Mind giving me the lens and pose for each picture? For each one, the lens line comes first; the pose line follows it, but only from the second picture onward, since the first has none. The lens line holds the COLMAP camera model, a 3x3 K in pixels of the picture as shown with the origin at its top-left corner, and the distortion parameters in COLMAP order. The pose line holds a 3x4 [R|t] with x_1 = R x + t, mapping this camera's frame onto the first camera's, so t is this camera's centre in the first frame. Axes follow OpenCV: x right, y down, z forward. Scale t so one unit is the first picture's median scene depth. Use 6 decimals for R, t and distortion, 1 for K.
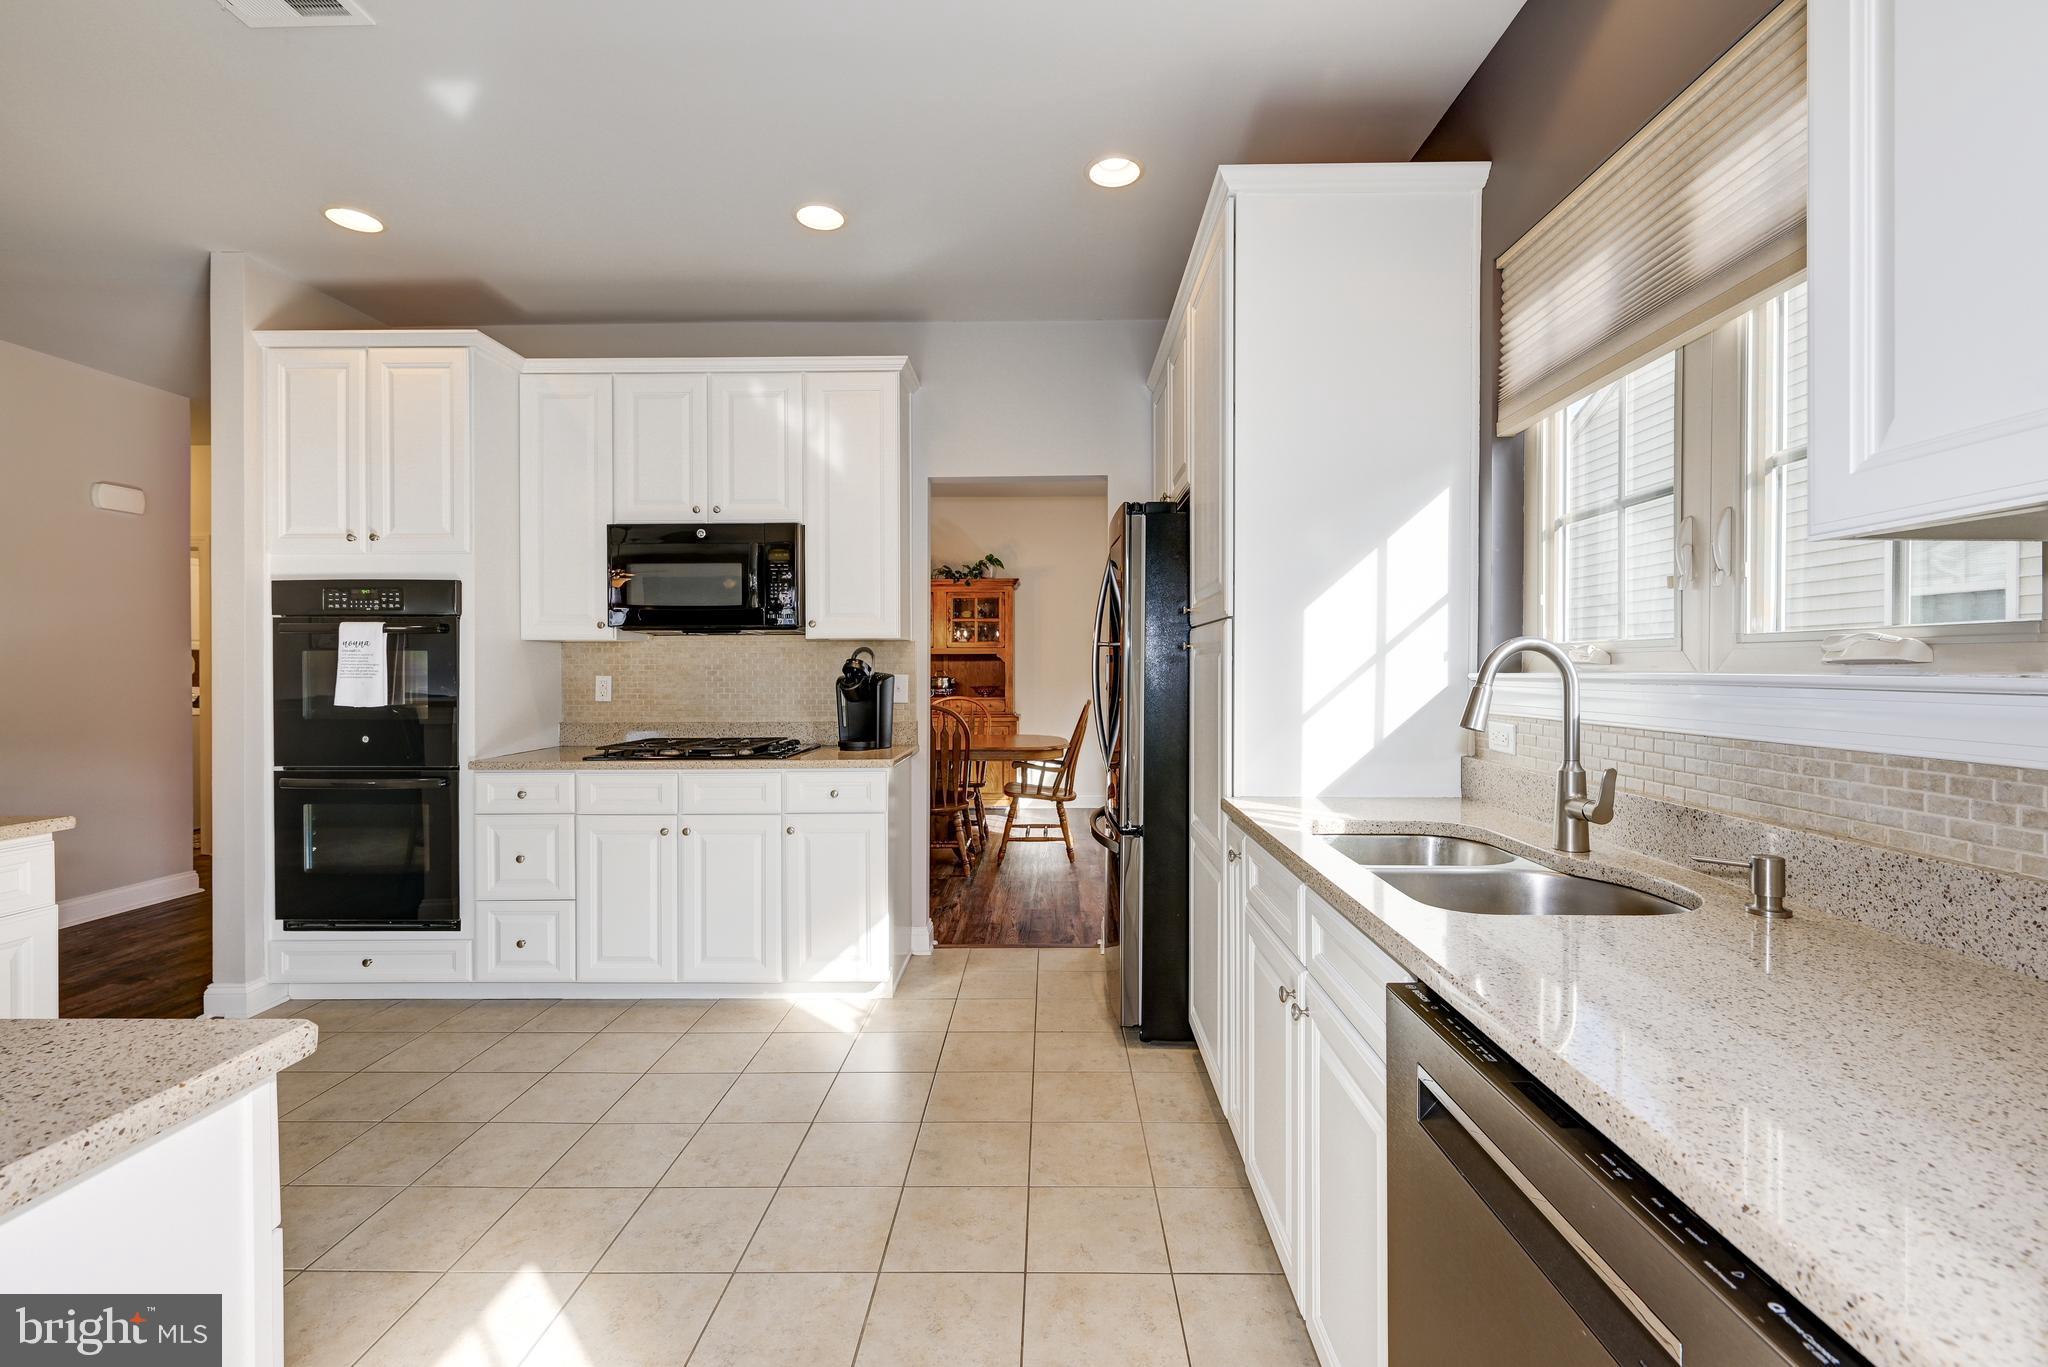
lens RADIAL K [[853.4, 0, 1036.5], [0, 853.4, 682.2], [0, 0, 1]] dist [0.002815, 0.000165]
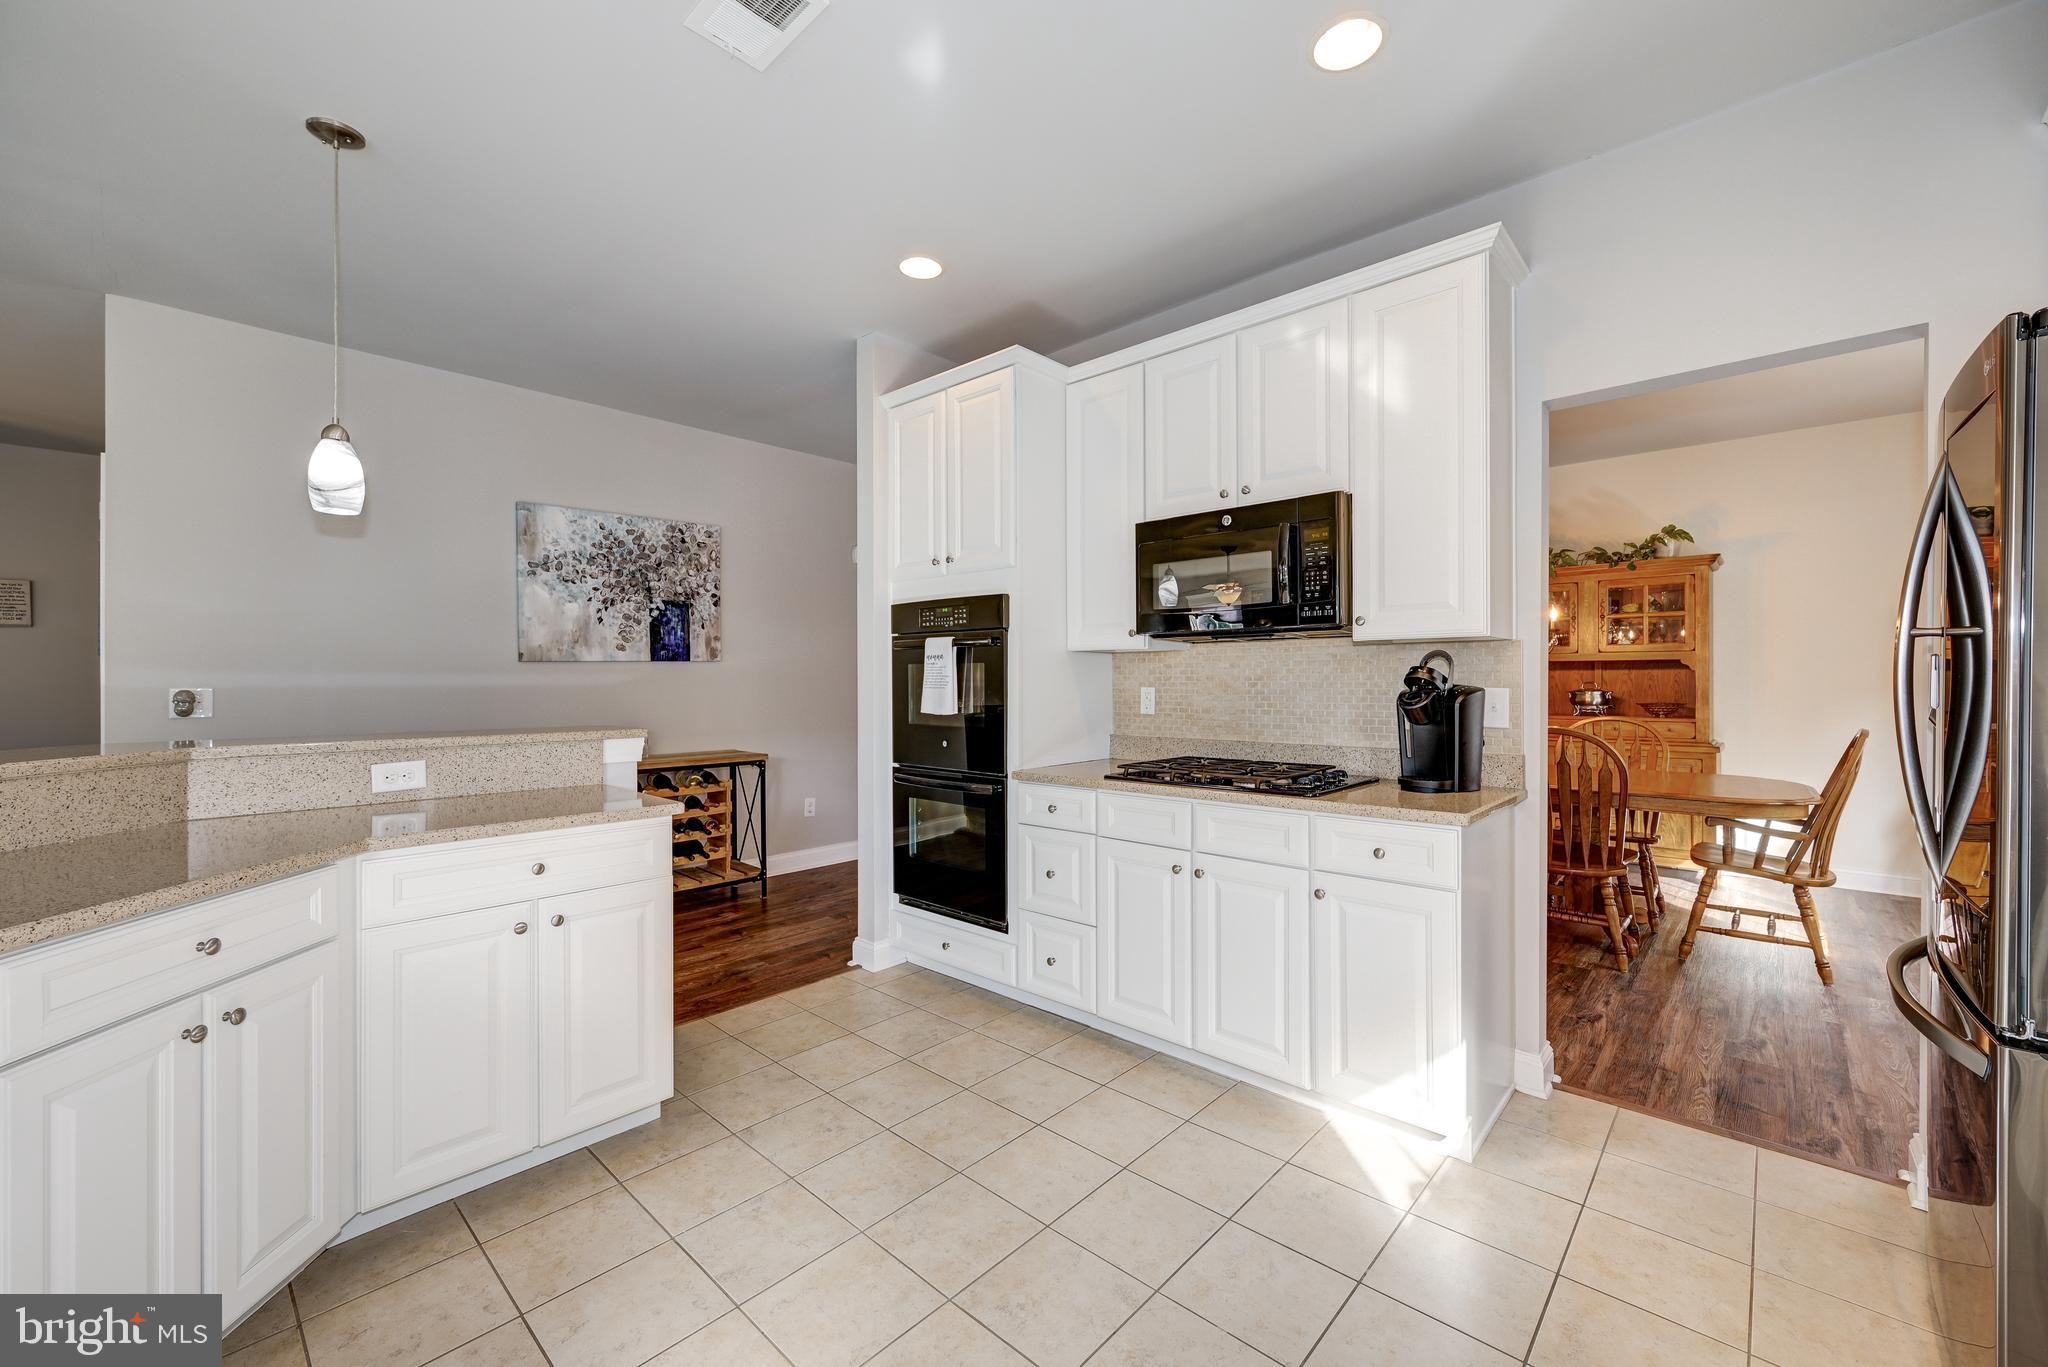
lens RADIAL K [[833.0, 0, 1024.0], [0, 833.0, 679.7], [0, 0, 1]] dist [-0.001567, 0.001303]
pose [[0.752226, 0.000044, -0.658906, 0.000503], [-0.010564, 0.999872, -0.011994, -0.003742], [0.658821, 0.015983, 0.752130, 0.245179]]
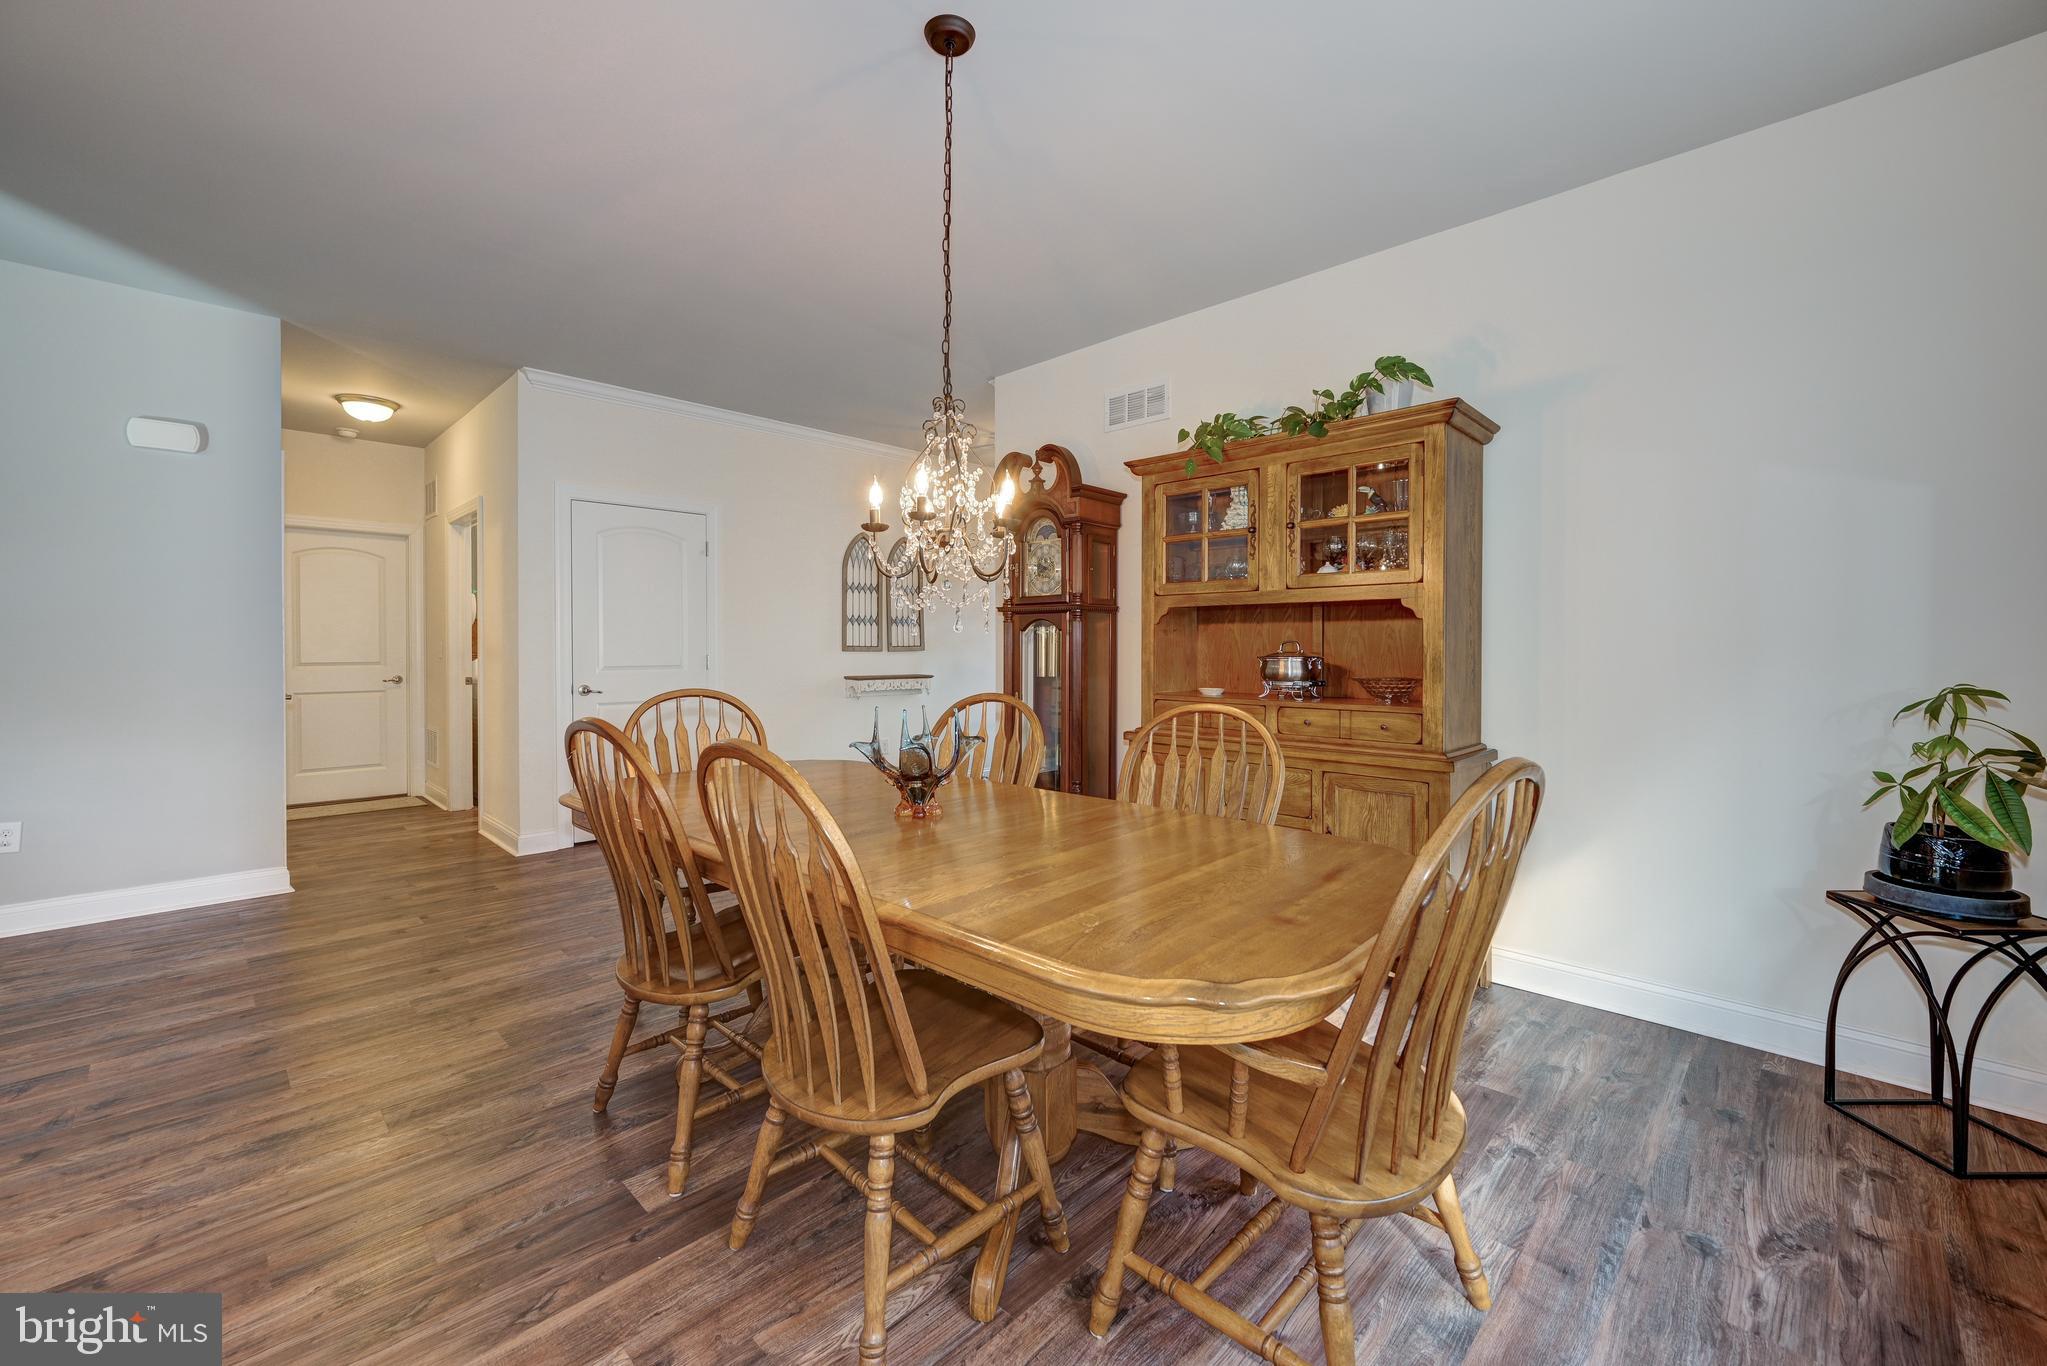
lens RADIAL K [[832.5, 0, 1034.6], [0, 832.5, 663.6], [0, 0, 1]] dist [-0.001567, 0.001303]
pose [[0.738792, 0.020162, -0.673632, 0.246414], [-0.016255, 0.999795, 0.012097, -0.013431], [0.673737, 0.002013, 0.738968, 1.609975]]
